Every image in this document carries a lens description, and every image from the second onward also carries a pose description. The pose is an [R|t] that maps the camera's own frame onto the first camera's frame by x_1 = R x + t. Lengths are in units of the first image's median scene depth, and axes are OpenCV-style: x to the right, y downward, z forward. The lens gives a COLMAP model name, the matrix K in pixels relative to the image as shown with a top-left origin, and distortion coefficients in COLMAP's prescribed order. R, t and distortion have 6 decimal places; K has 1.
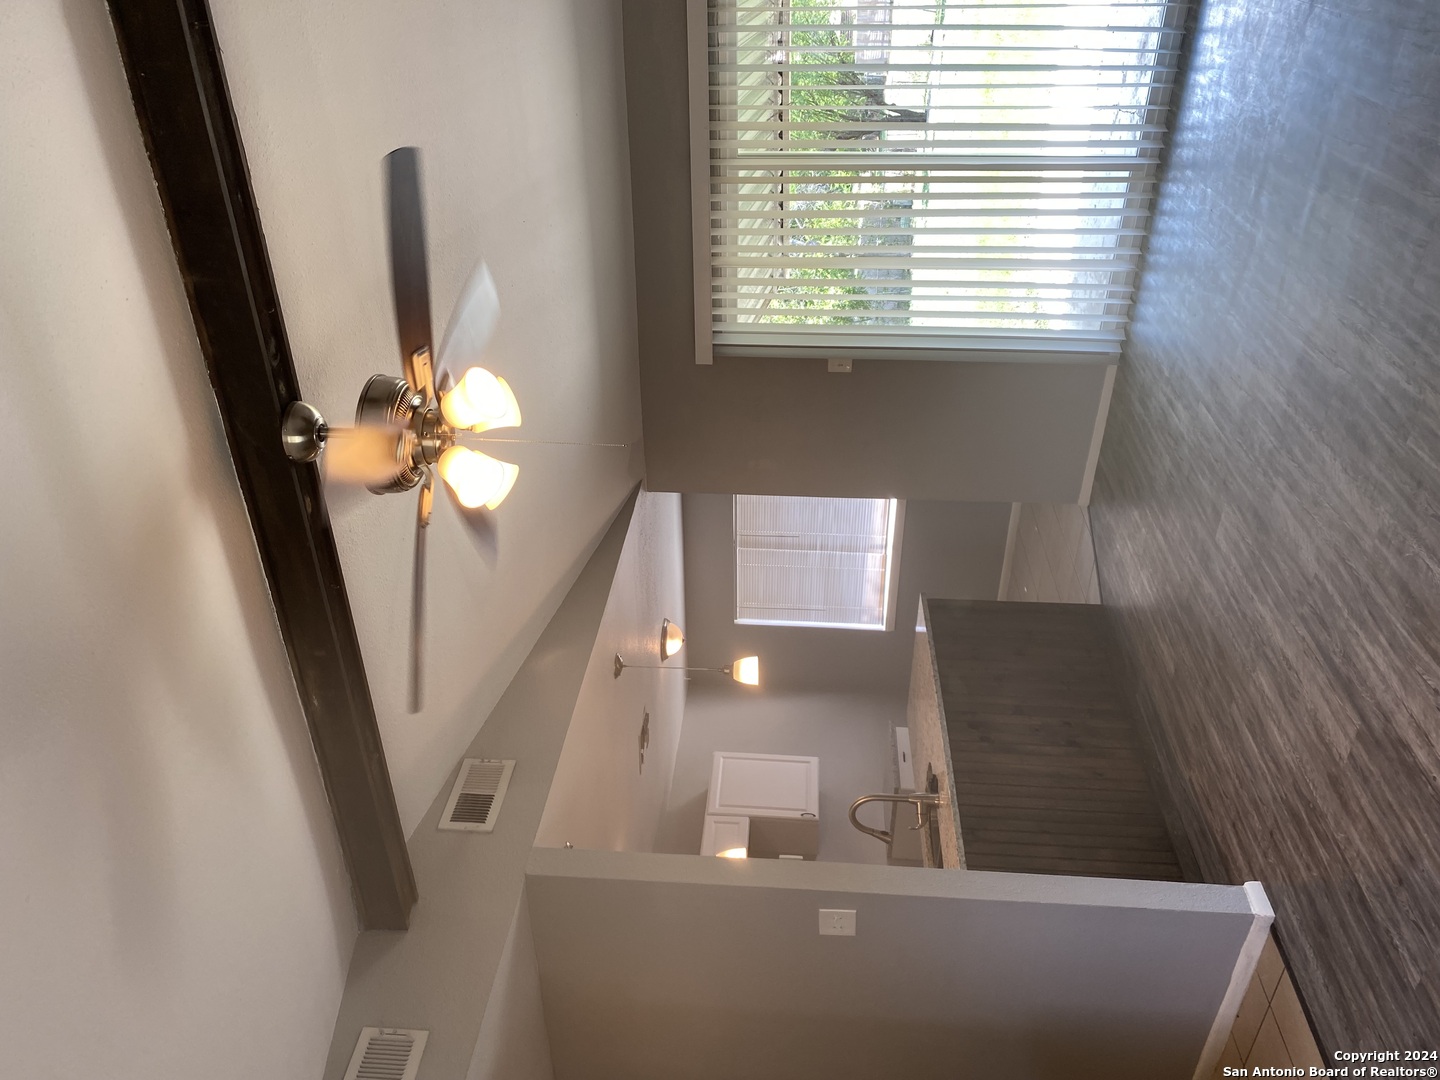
lens RADIAL K [[1103.5, 0, 720.0], [0, 1103.5, 540.0], [0, 0, 1]] dist [0.039978, -0.040162]
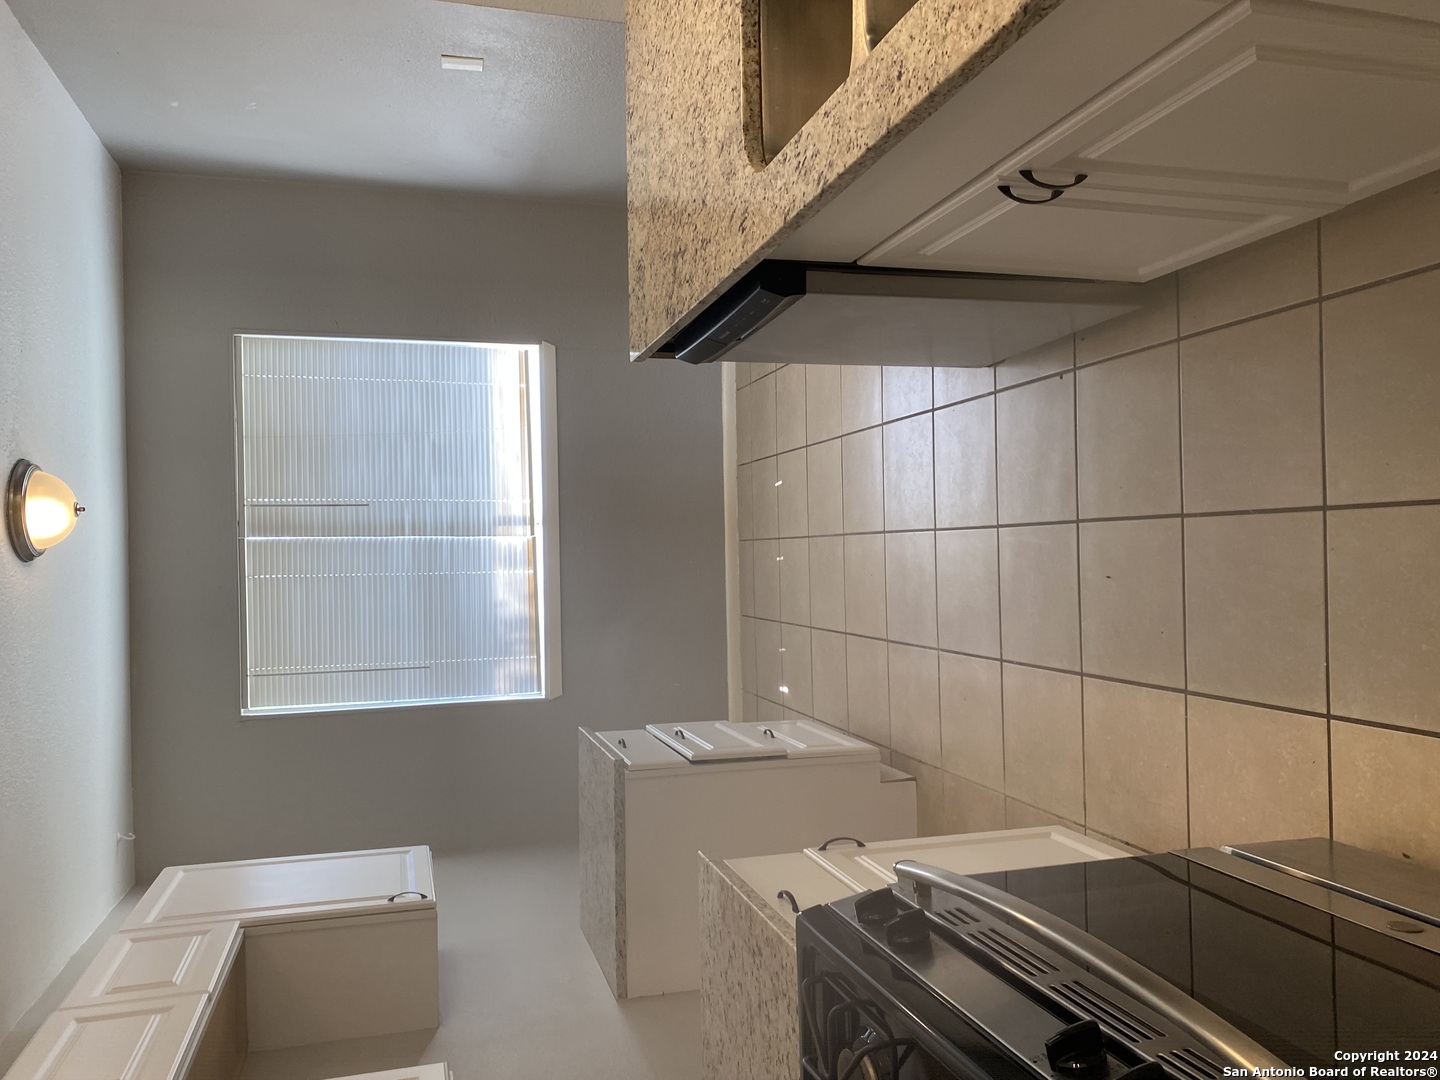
lens RADIAL K [[1094.8, 0, 720.0], [0, 1094.8, 540.0], [0, 0, 1]] dist [0.106512, -0.242473]
pose [[0.941483, -0.005604, 0.337013, 0.156546], [0.190518, 0.833663, -0.518372, 0.992254], [-0.278050, 0.552246, 0.785947, 1.628957]]
